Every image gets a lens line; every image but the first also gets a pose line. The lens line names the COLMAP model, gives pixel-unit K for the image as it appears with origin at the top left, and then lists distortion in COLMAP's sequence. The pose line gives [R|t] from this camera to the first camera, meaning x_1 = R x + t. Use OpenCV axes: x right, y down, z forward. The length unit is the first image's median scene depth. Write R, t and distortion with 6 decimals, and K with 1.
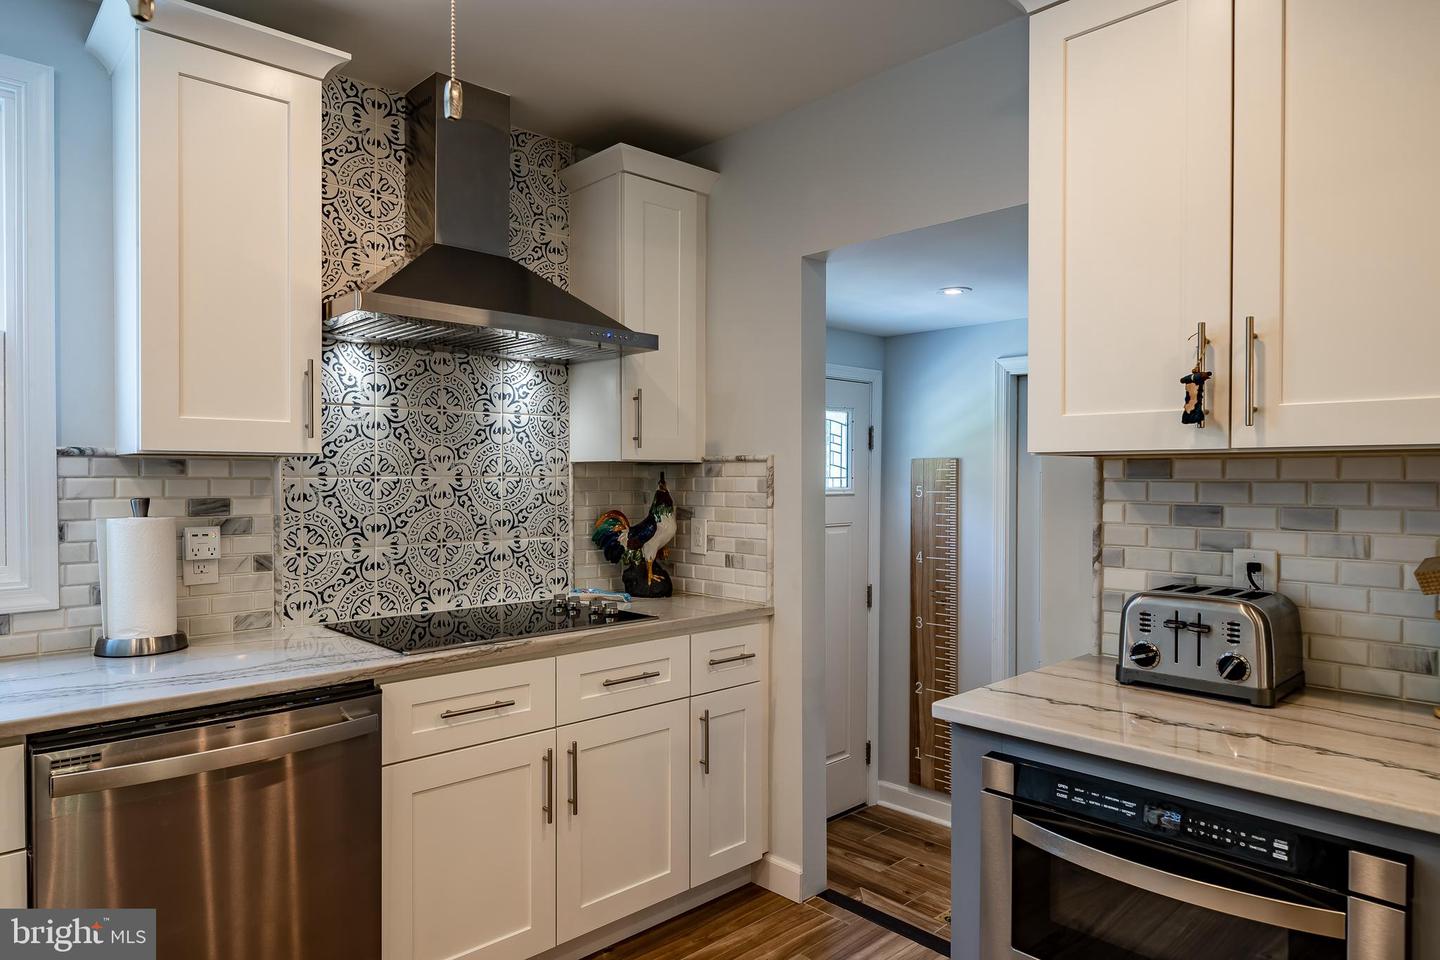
lens RADIAL K [[882.7, 0, 708.4], [0, 882.7, 481.9], [0, 0, 1]] dist [-0.007158, 0.002850]
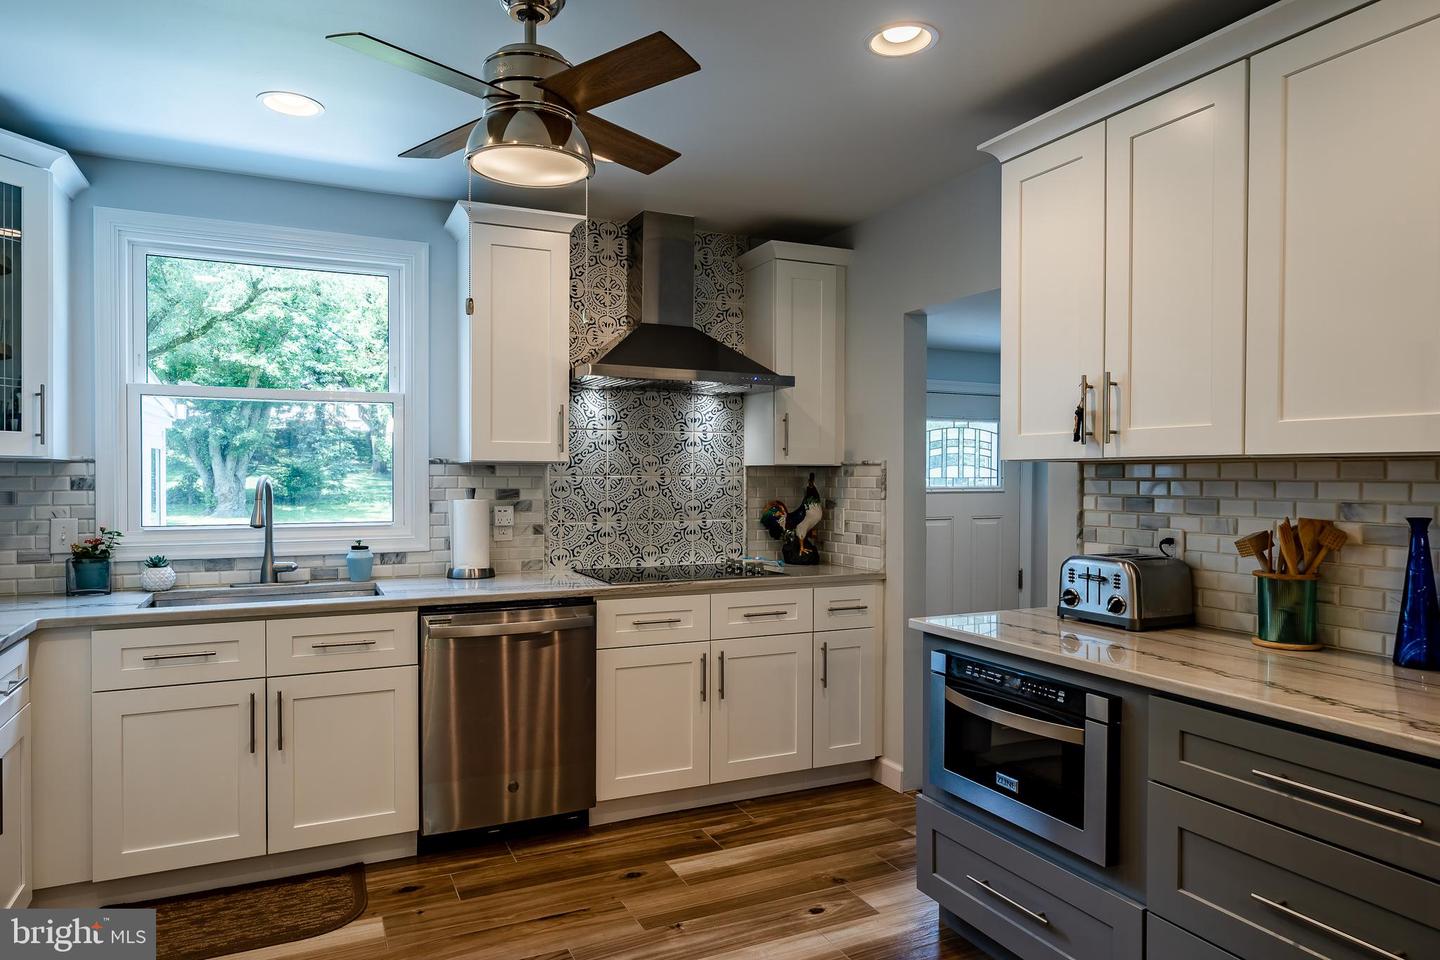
lens RADIAL K [[882.7, 0, 746.2], [0, 882.7, 479.6], [0, 0, 1]] dist [-0.007158, 0.002850]
pose [[0.962530, 0.002529, -0.271163, 0.292176], [-0.003624, 0.999987, -0.003538, 0.005504], [0.271150, 0.004388, 0.962527, -0.440518]]
